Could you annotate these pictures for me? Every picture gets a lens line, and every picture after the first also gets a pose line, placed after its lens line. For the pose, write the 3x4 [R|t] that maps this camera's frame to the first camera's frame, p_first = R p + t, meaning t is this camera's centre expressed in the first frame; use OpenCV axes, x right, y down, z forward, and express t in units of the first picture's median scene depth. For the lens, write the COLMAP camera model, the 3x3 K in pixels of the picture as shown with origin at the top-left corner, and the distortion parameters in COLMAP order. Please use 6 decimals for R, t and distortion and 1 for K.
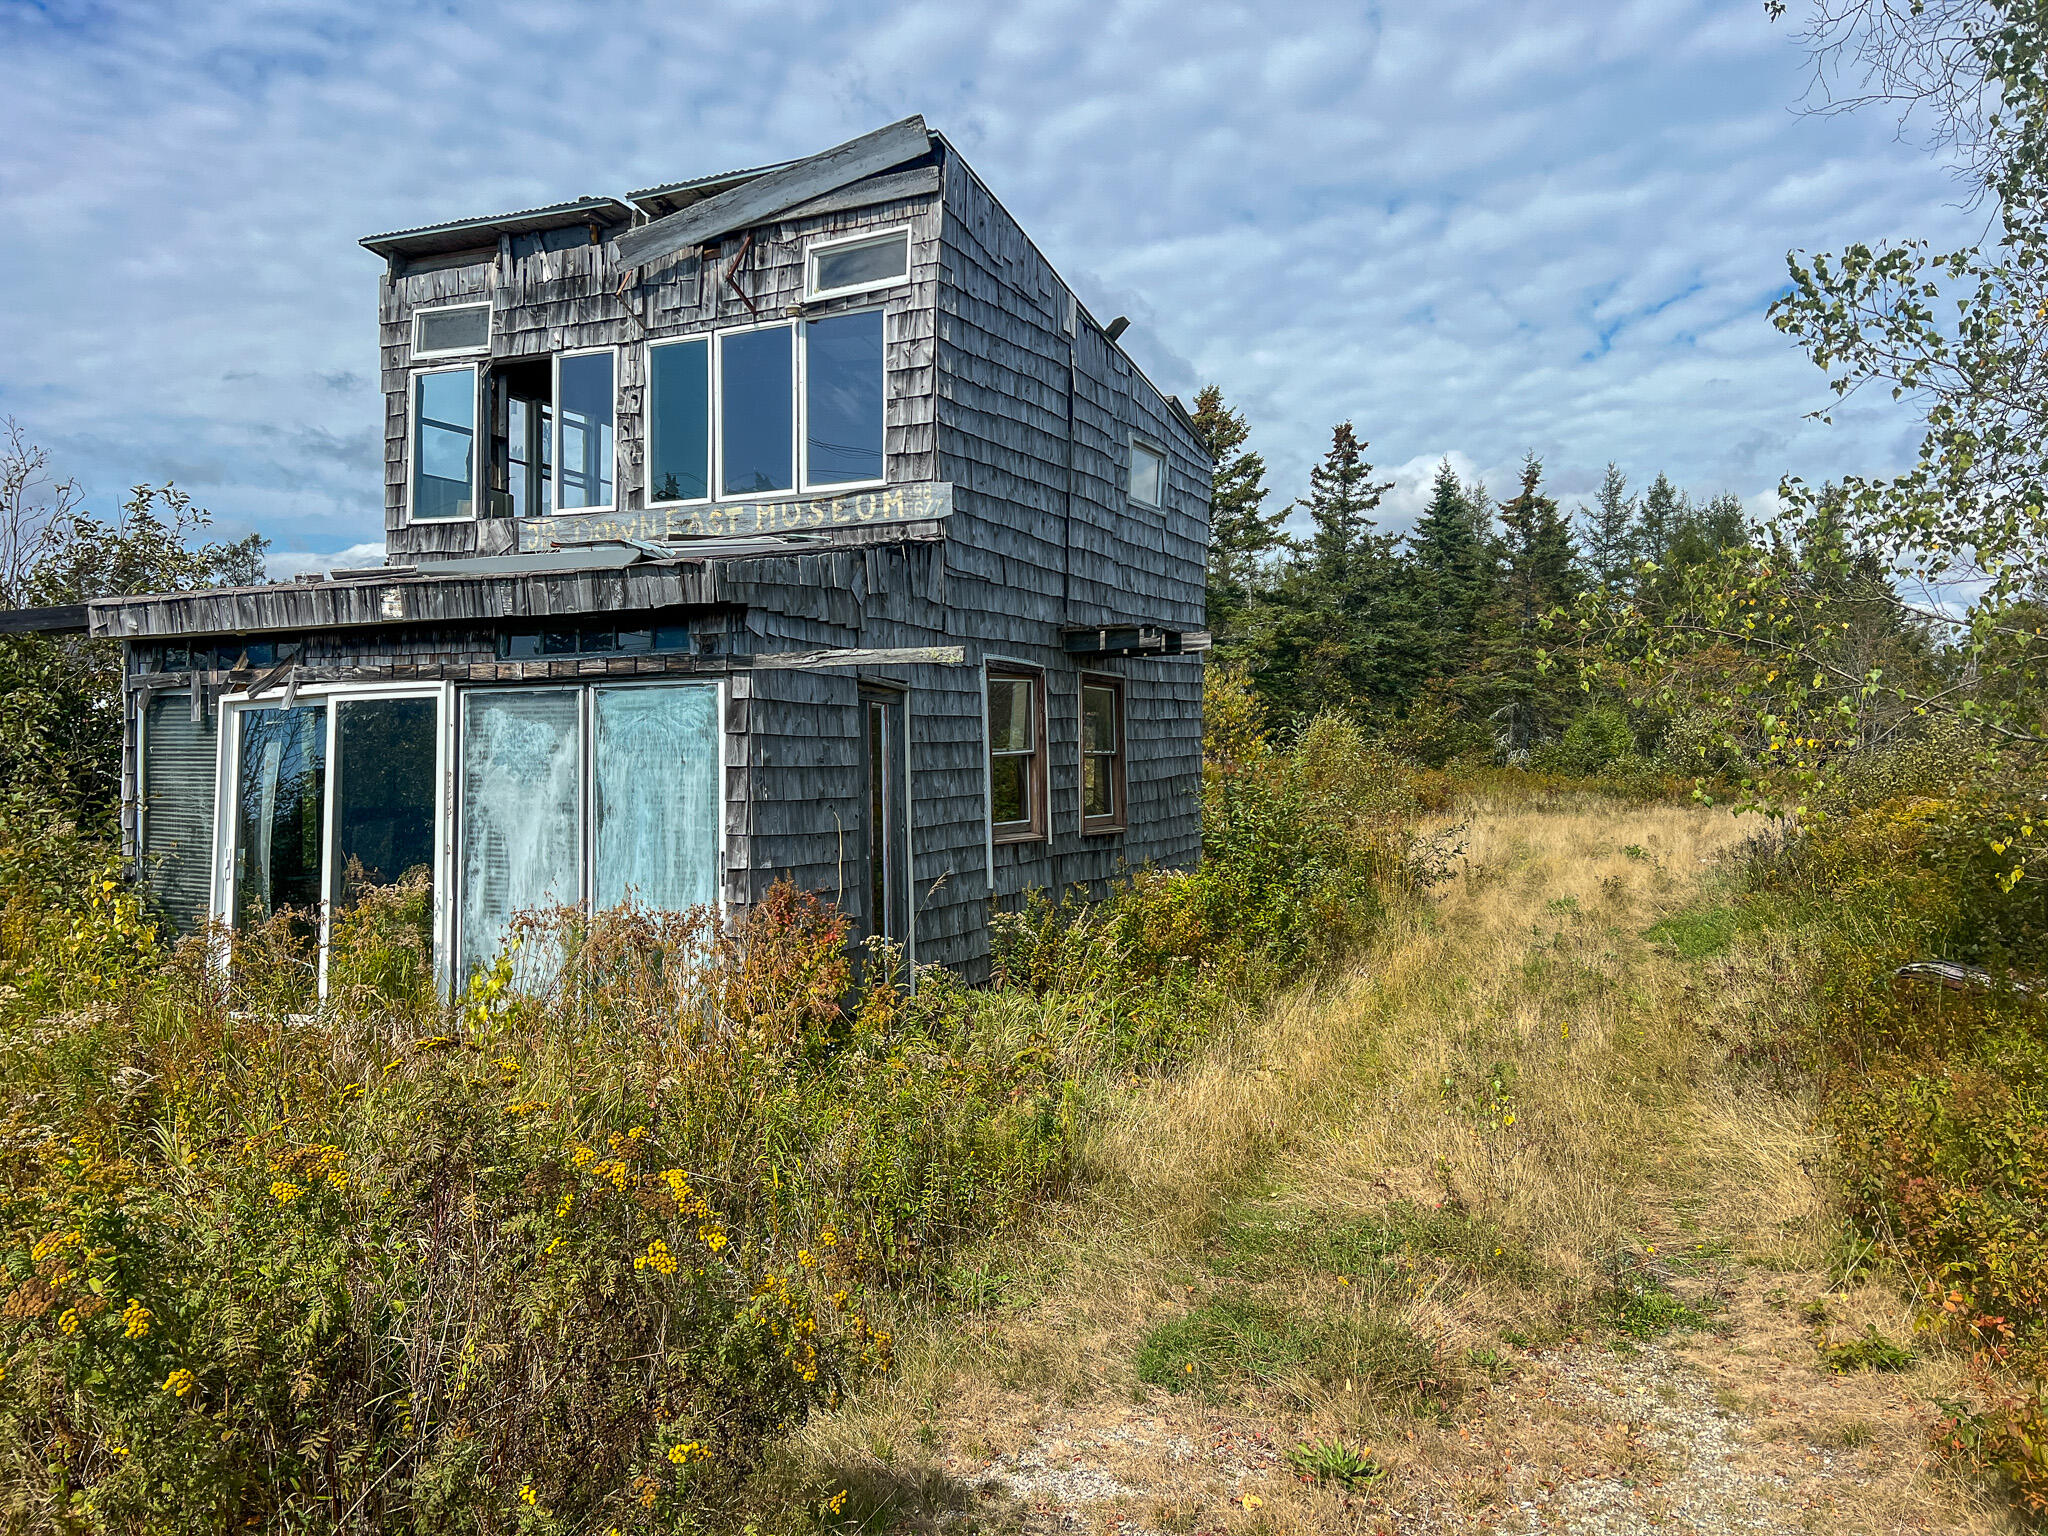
lens RADIAL K [[1527.5, 0, 1005.3], [0, 1527.5, 809.7], [0, 0, 1]] dist [0.057718, -0.048052]
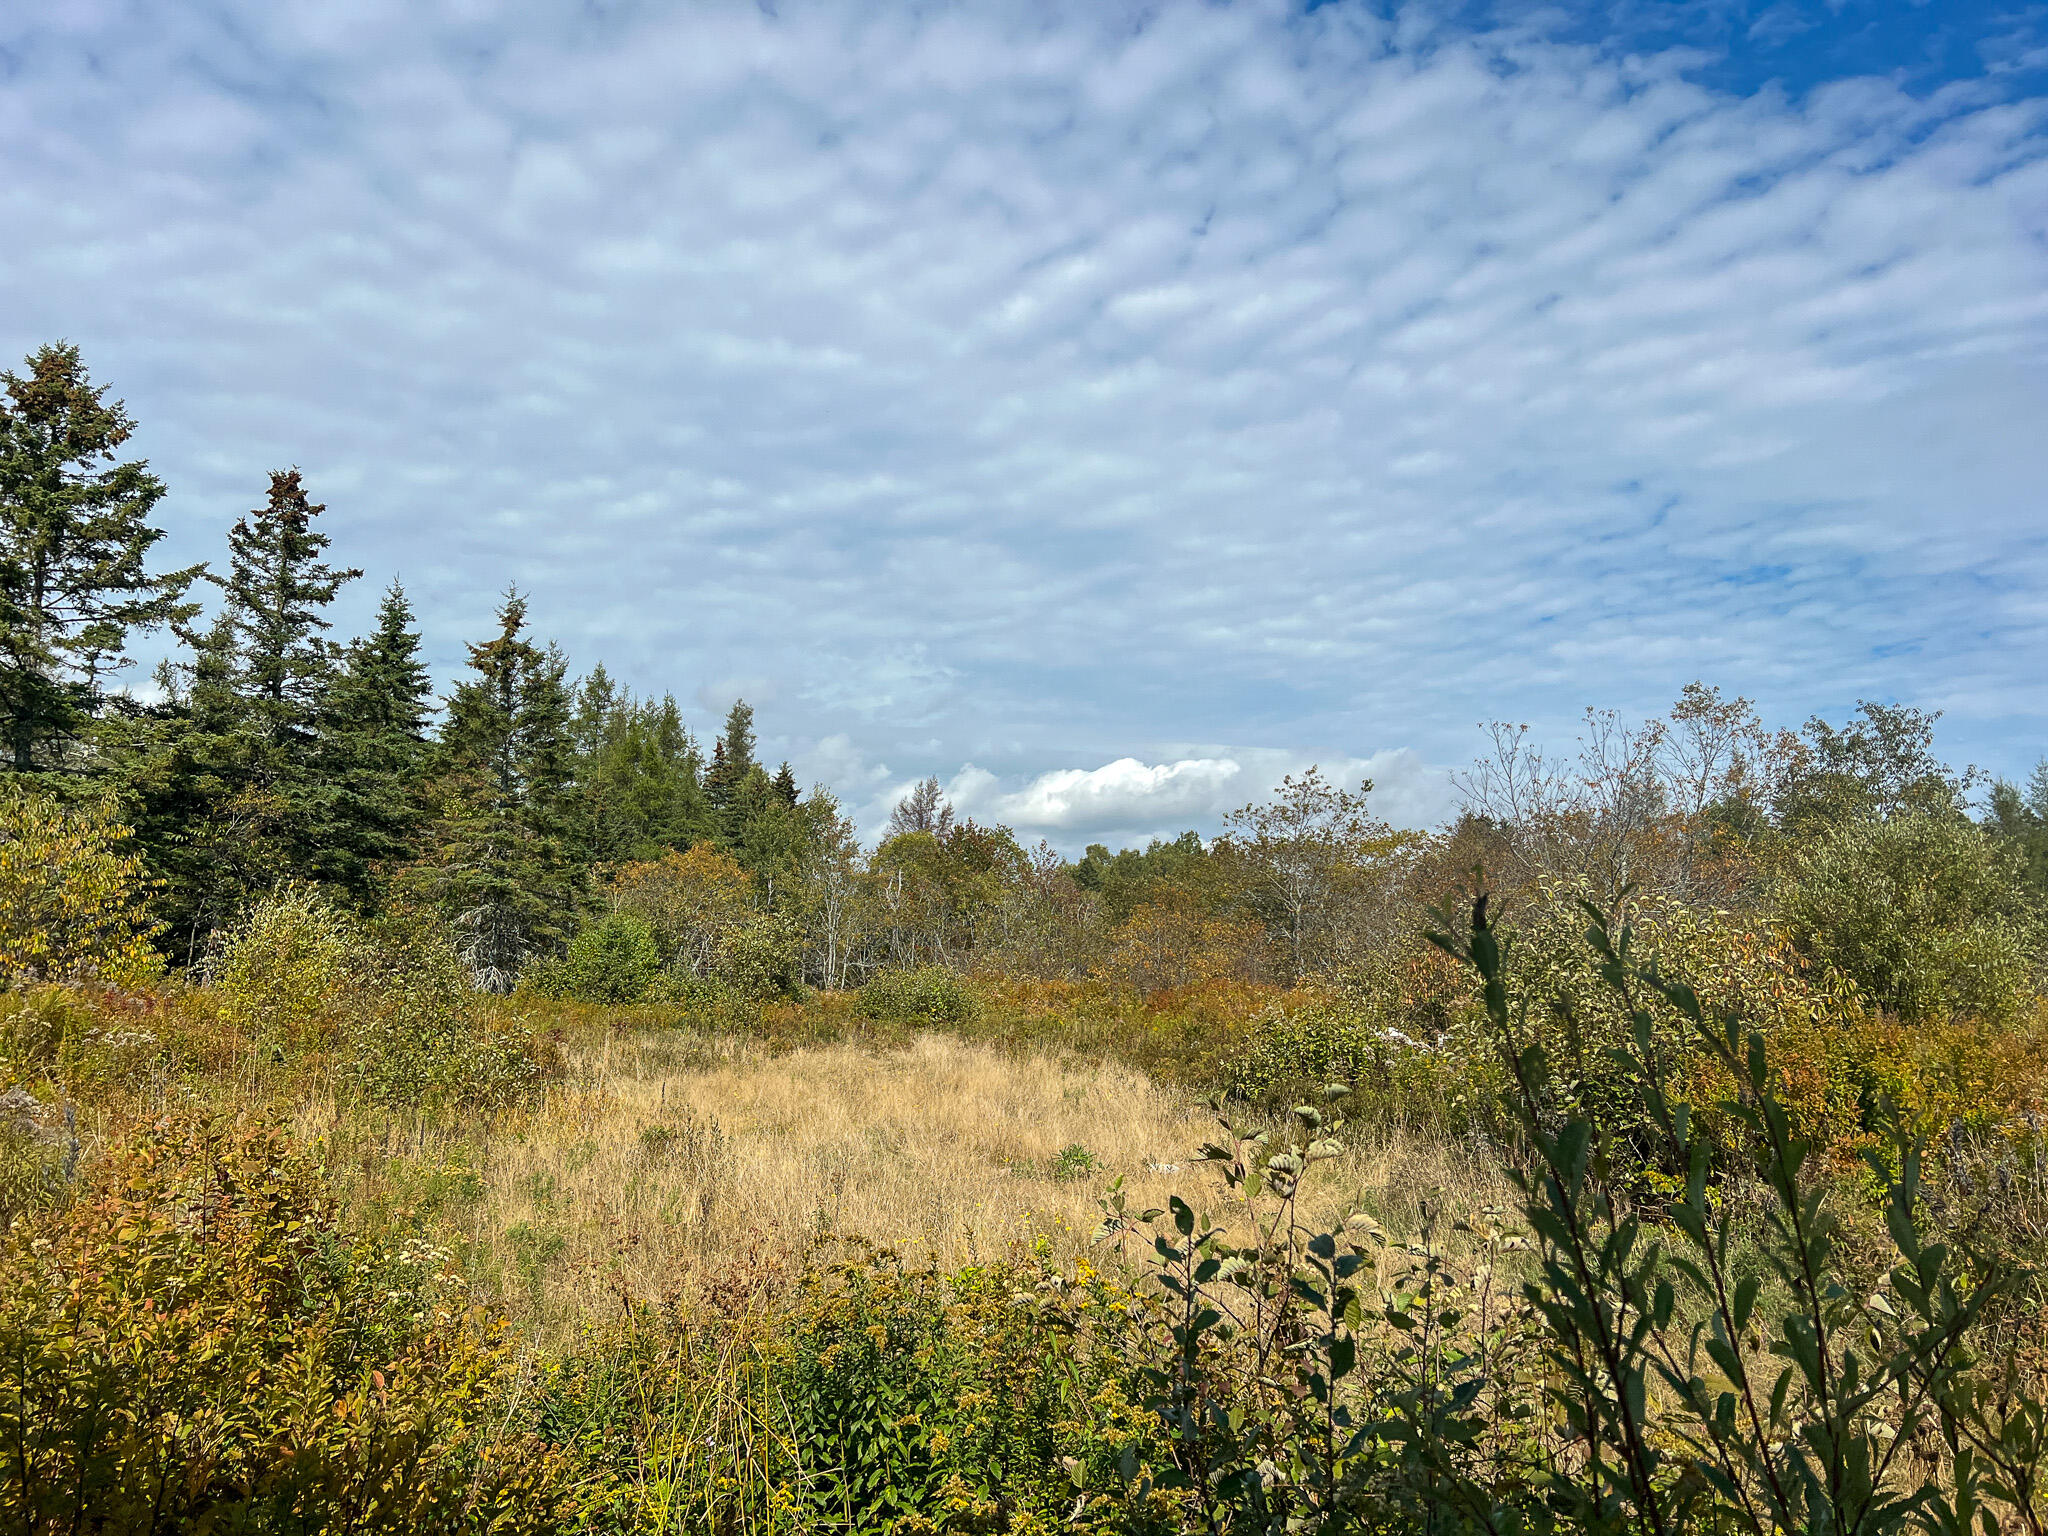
lens RADIAL K [[1527.5, 0, 1036.8], [0, 1527.5, 754.2], [0, 0, 1]] dist [0.057718, -0.048052]
pose [[0.738425, 0.093623, 0.667805, 0.123534], [0.027066, 0.985402, -0.168077, -0.048779], [-0.673792, 0.142187, 0.725112, 1.578271]]
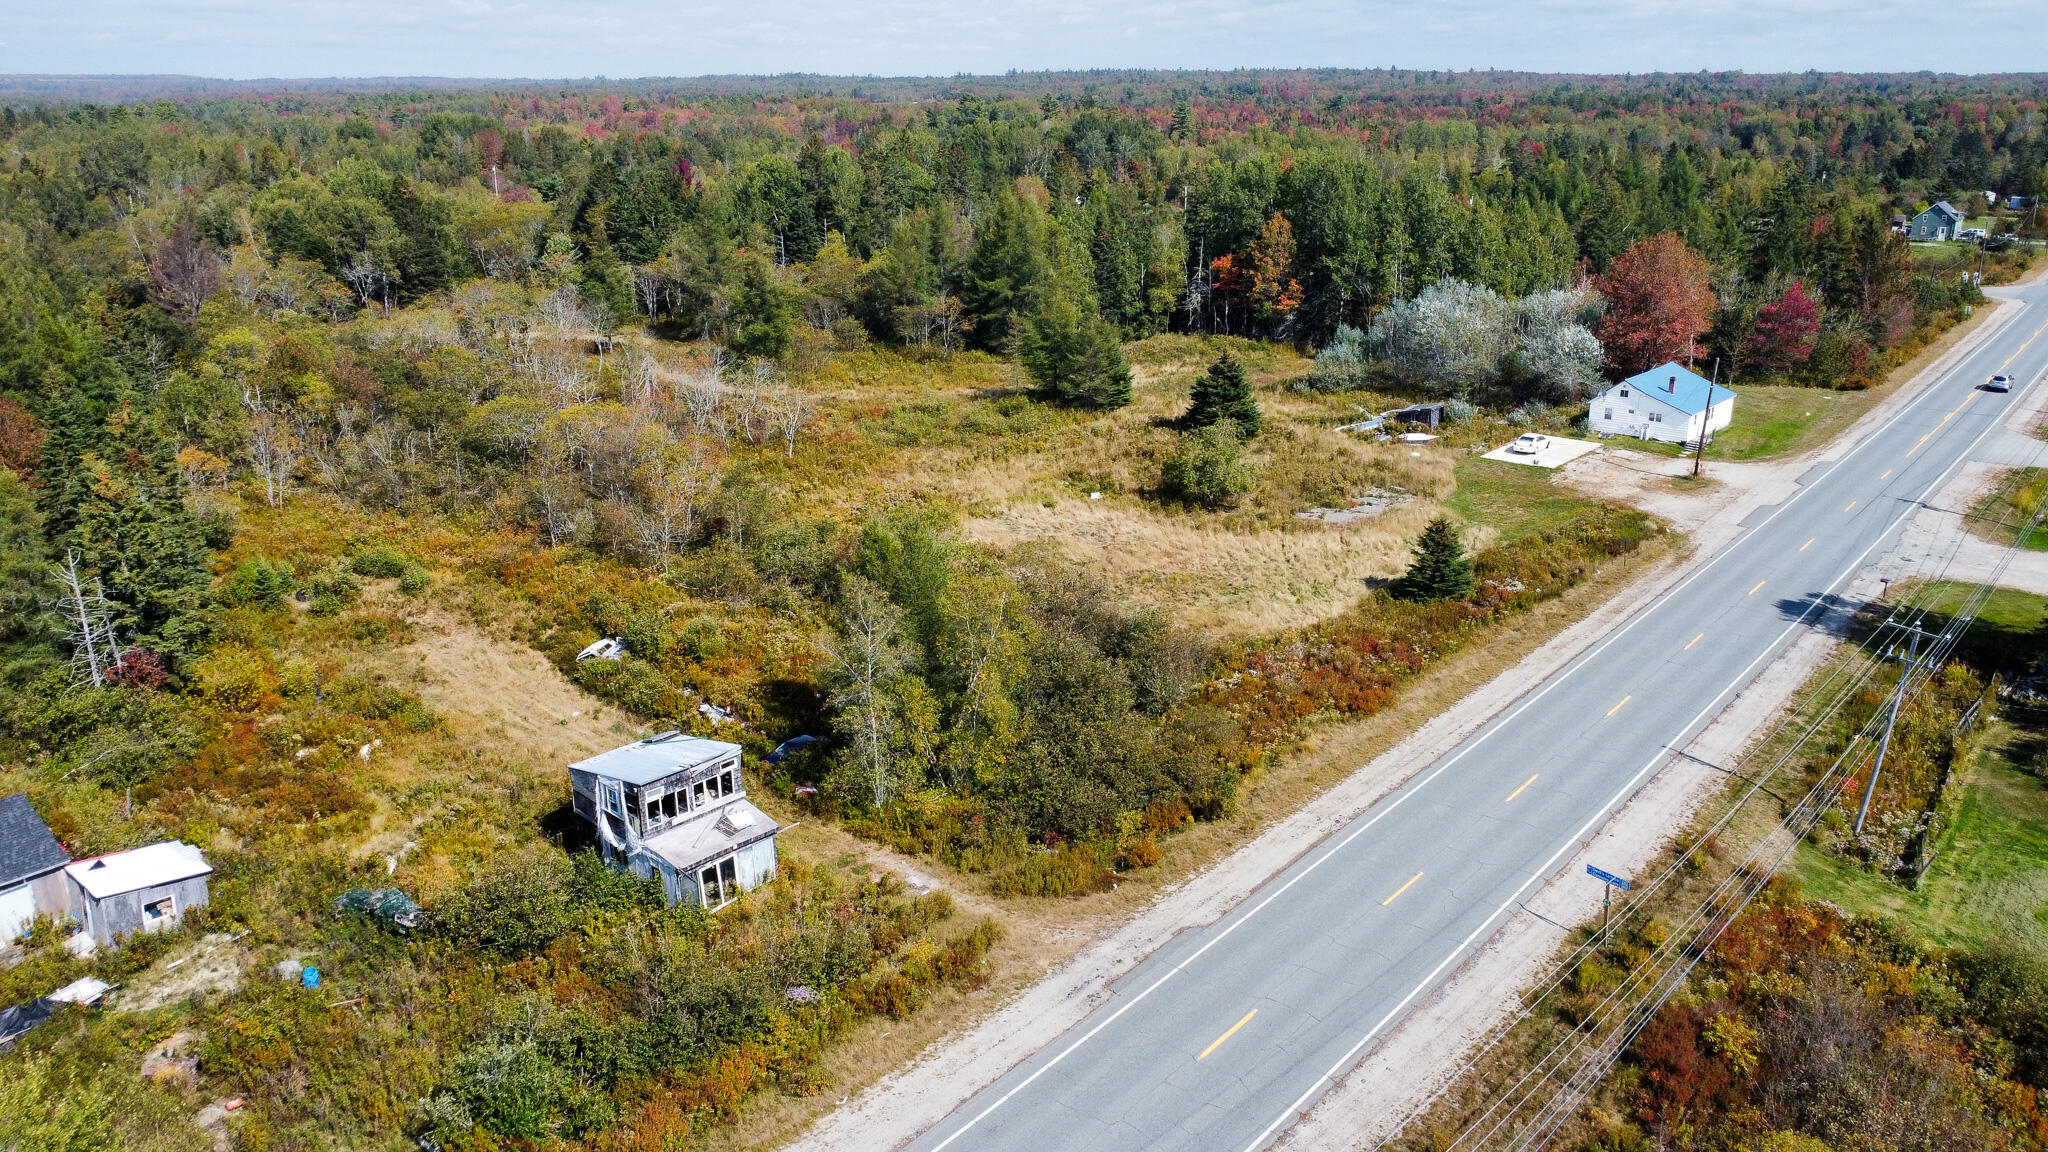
lens RADIAL K [[1546.2, 0, 1036.9], [0, 1546.2, 564.2], [0, 0, 1]] dist [0.000120, 0.005503]
pose [[0.289520, -0.300796, 0.908680, -5.254240], [0.042955, 0.952465, 0.301604, -2.996534], [-0.956207, -0.048288, 0.288679, -2.036811]]
